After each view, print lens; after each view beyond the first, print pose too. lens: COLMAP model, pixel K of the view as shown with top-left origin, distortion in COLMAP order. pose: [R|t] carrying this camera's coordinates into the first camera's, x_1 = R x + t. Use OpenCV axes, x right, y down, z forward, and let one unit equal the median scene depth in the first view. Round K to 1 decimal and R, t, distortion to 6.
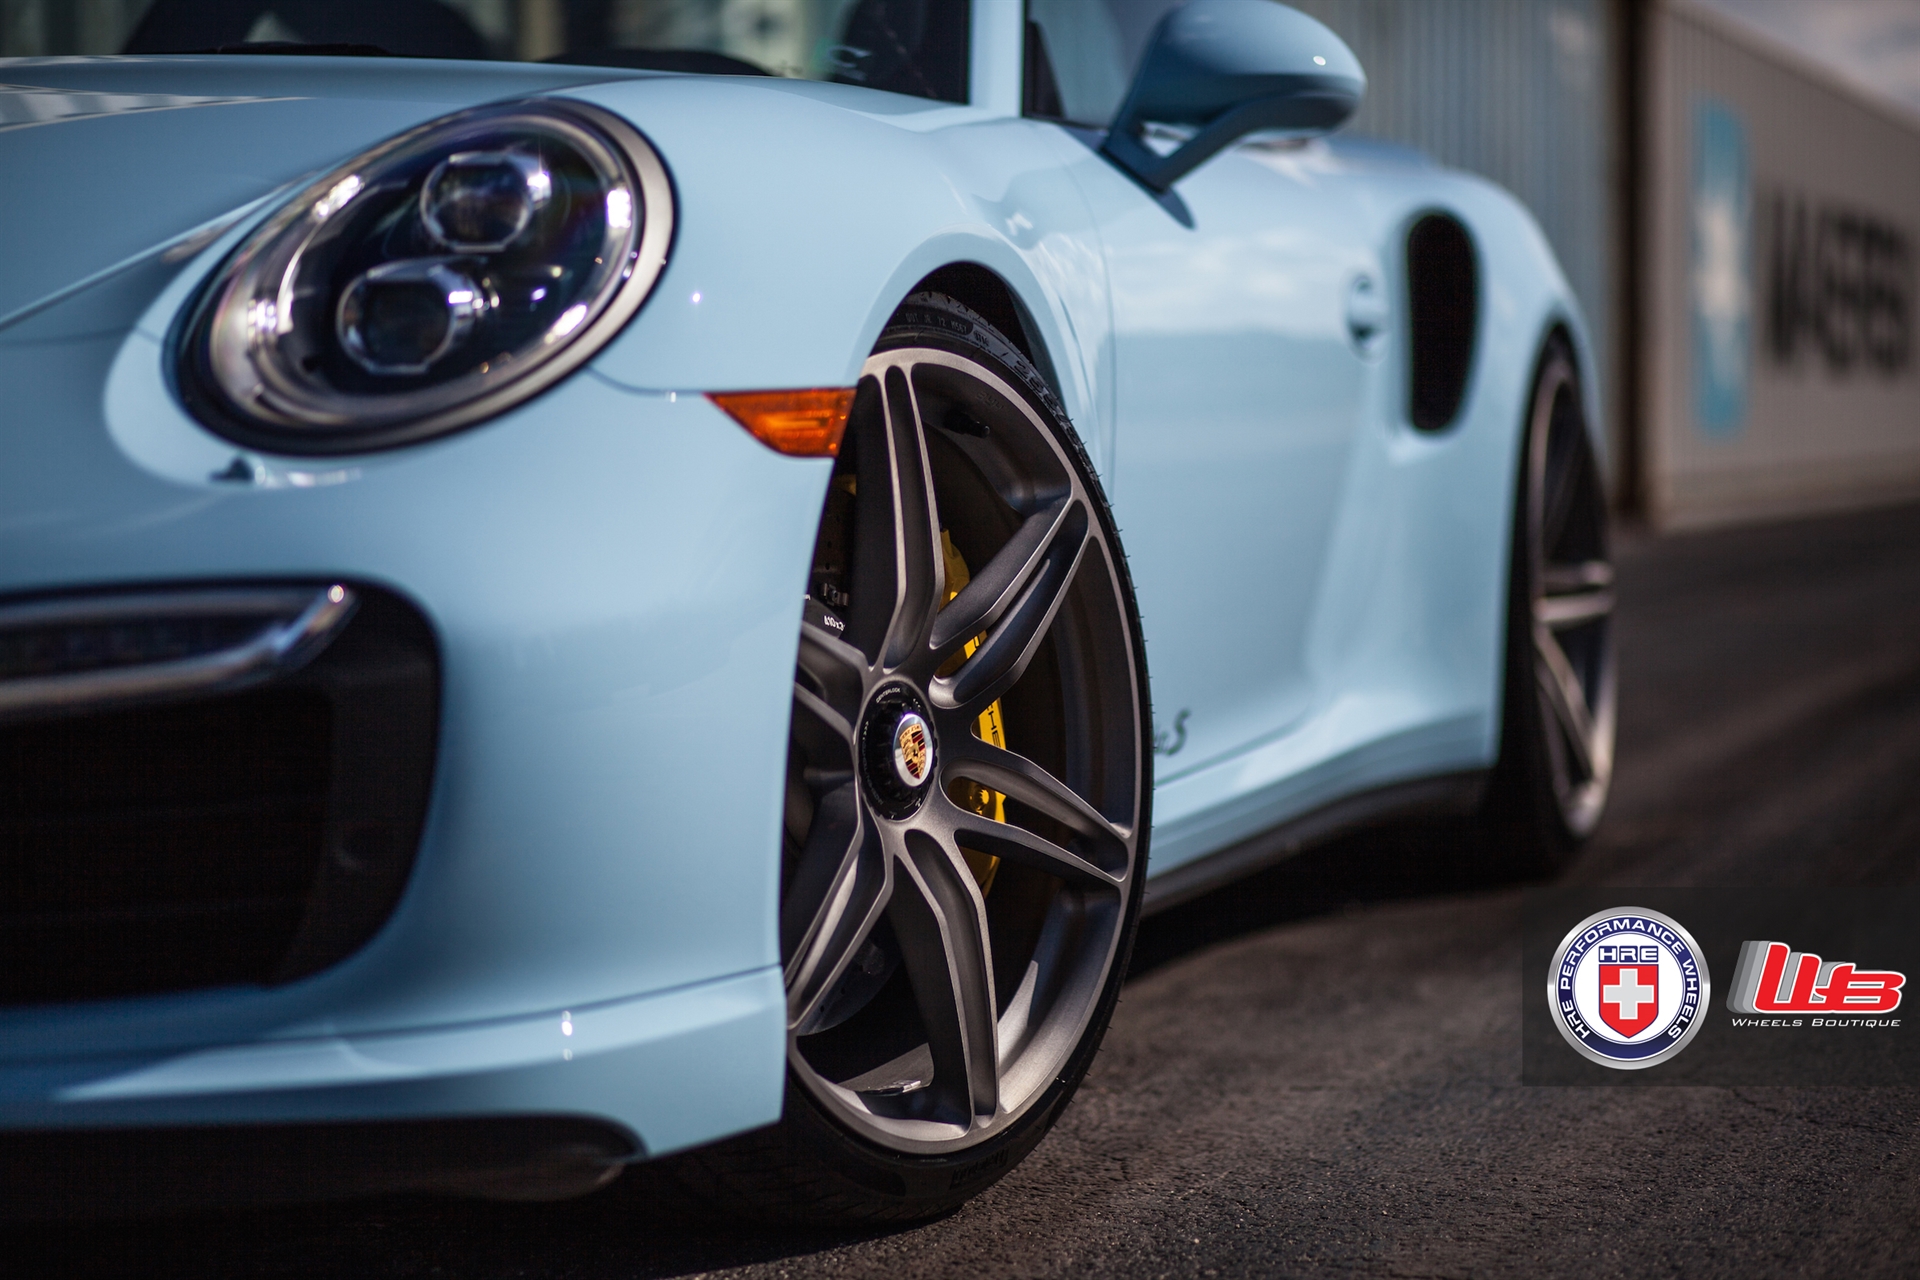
lens RADIAL K [[4561.1, 0, 951.4], [0, 4561.1, 651.9], [0, 0, 1]] dist [-0.124007, 0.000000]
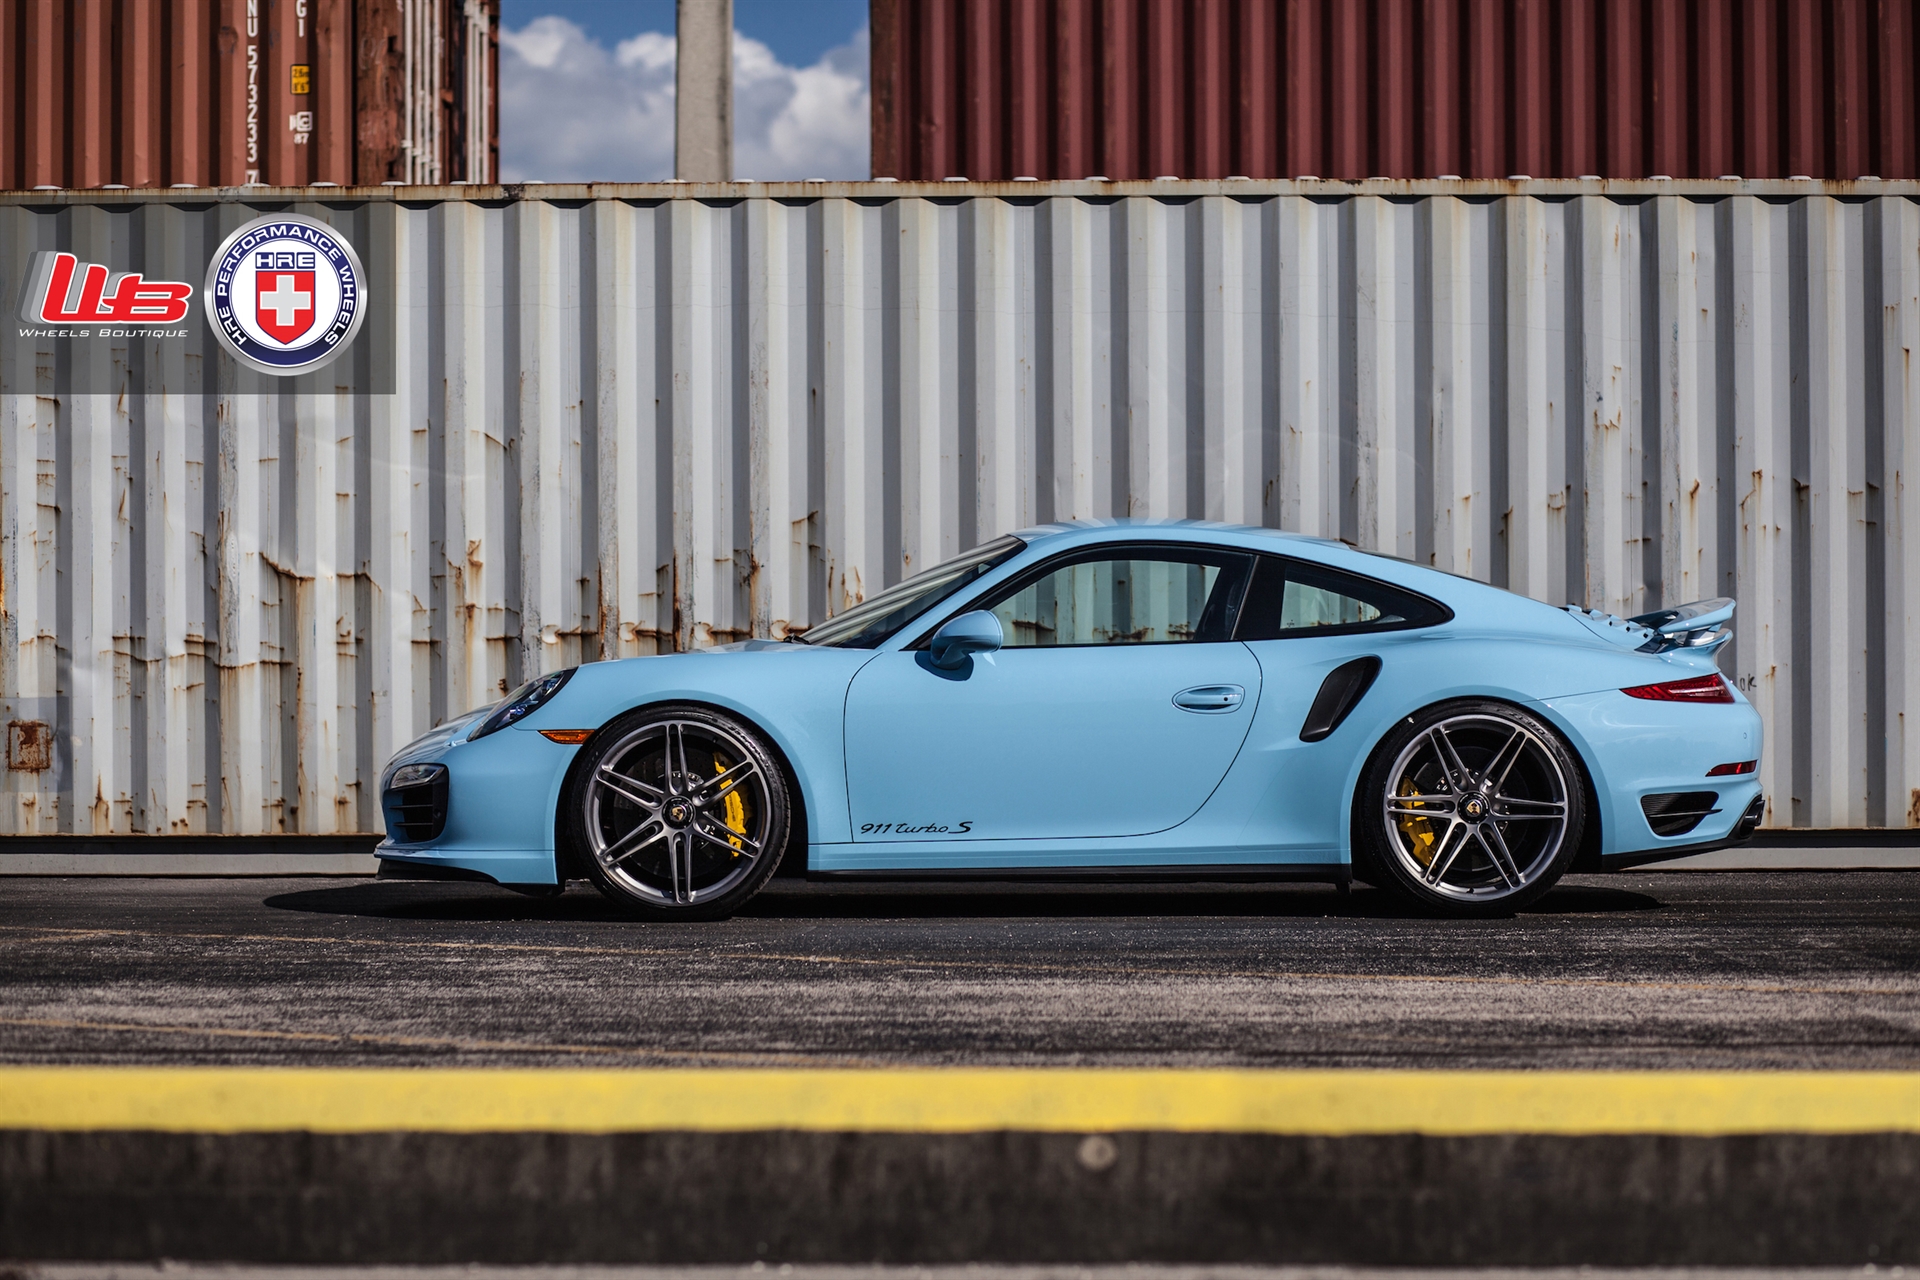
lens RADIAL K [[4561.1, 0, 1001.5], [0, 4561.1, 674.2], [0, 0, 1]] dist [-0.124007, 0.000000]
pose [[0.301856, 0.011769, -0.953281, 4.033618], [-0.049925, 0.998747, -0.003479, -0.106043], [0.952045, 0.048643, 0.302065, 0.009714]]
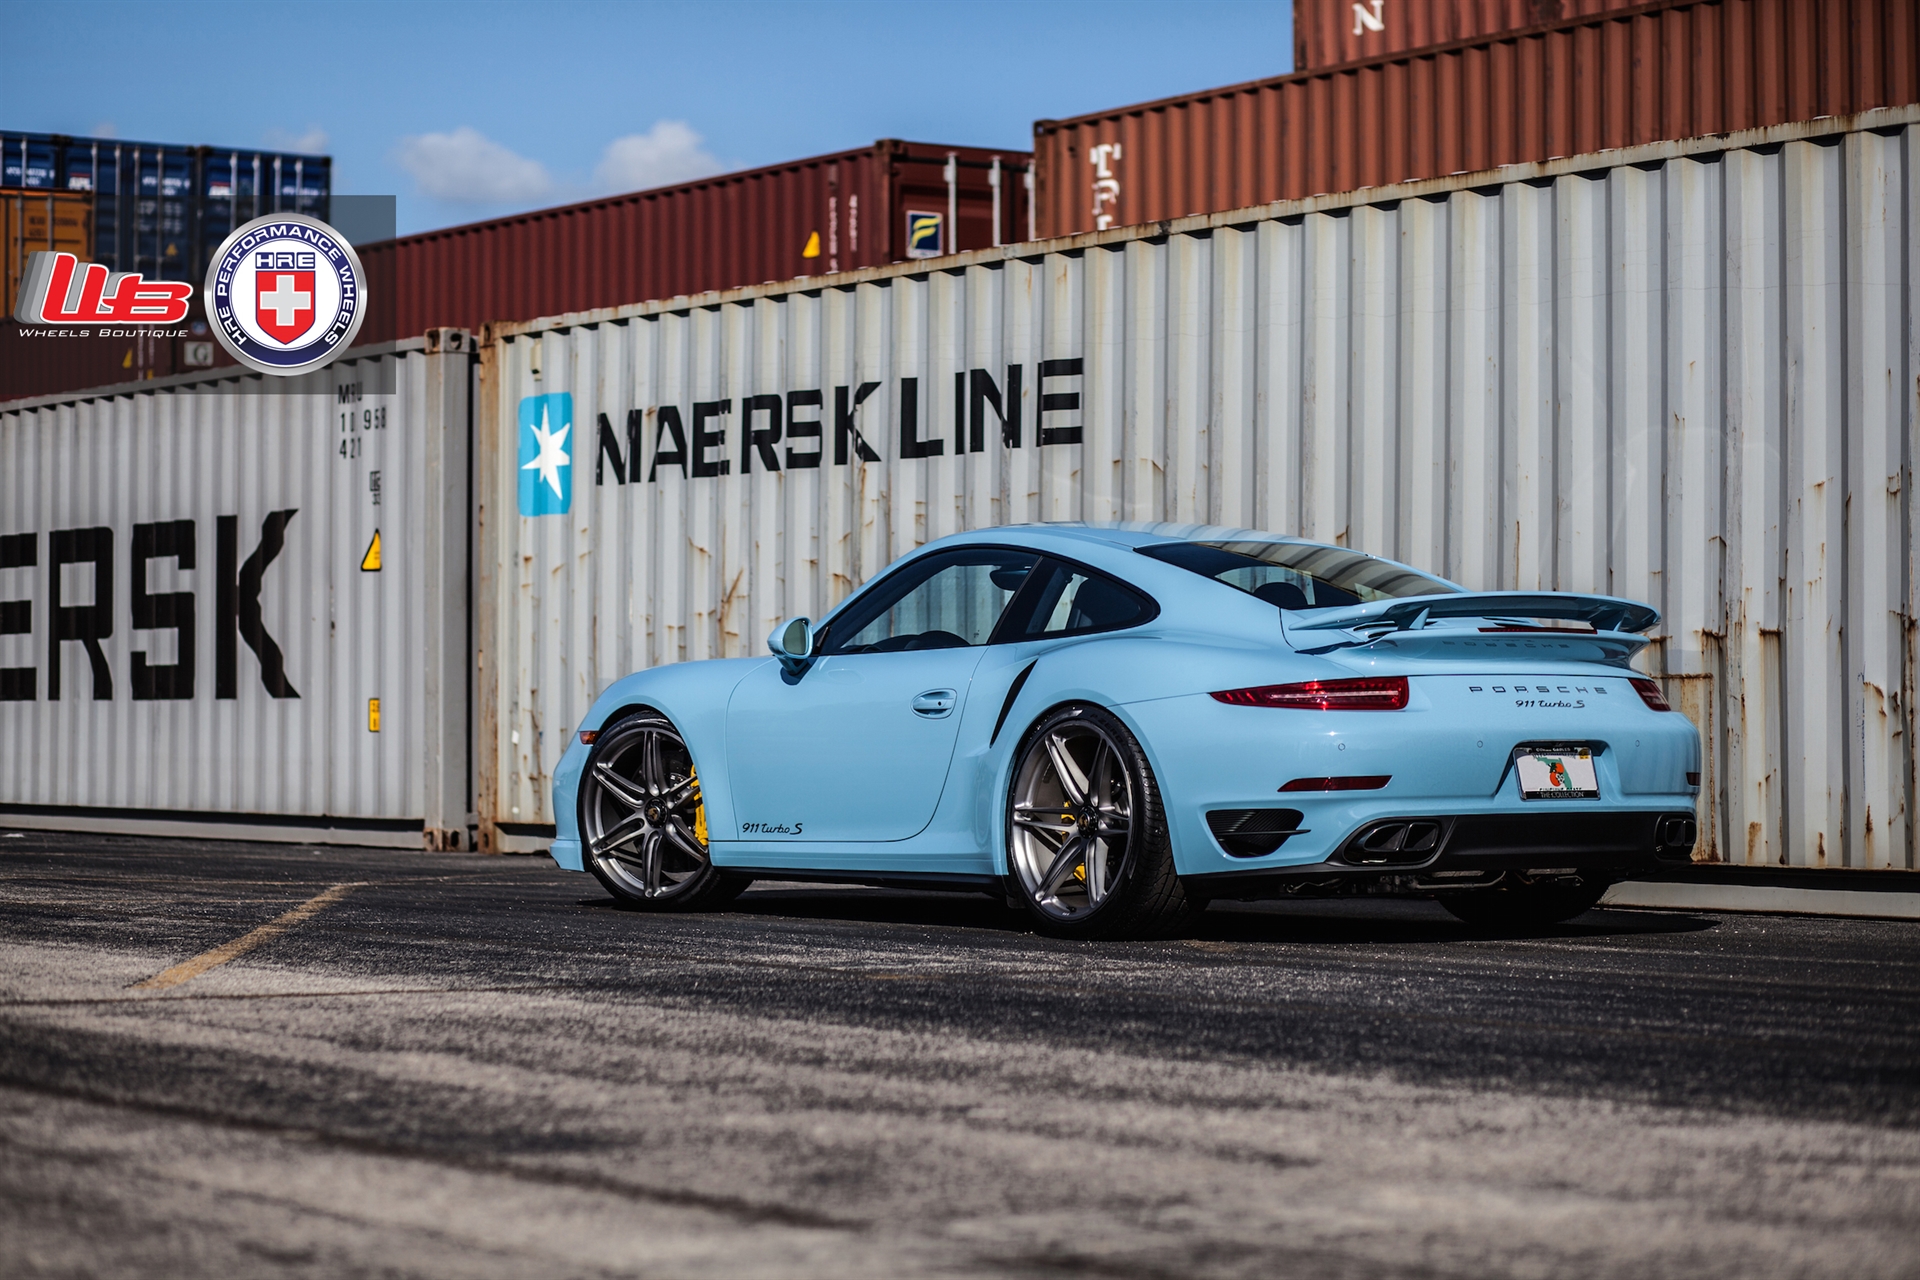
lens RADIAL K [[4561.1, 0, 961.6], [0, 4561.1, 628.2], [0, 0, 1]] dist [-0.124007, 0.000000]
pose [[-0.620331, -0.012925, -0.784233, 3.316736], [-0.040339, 0.999067, 0.015442, -0.238988], [0.783302, 0.041214, -0.620274, 3.996211]]
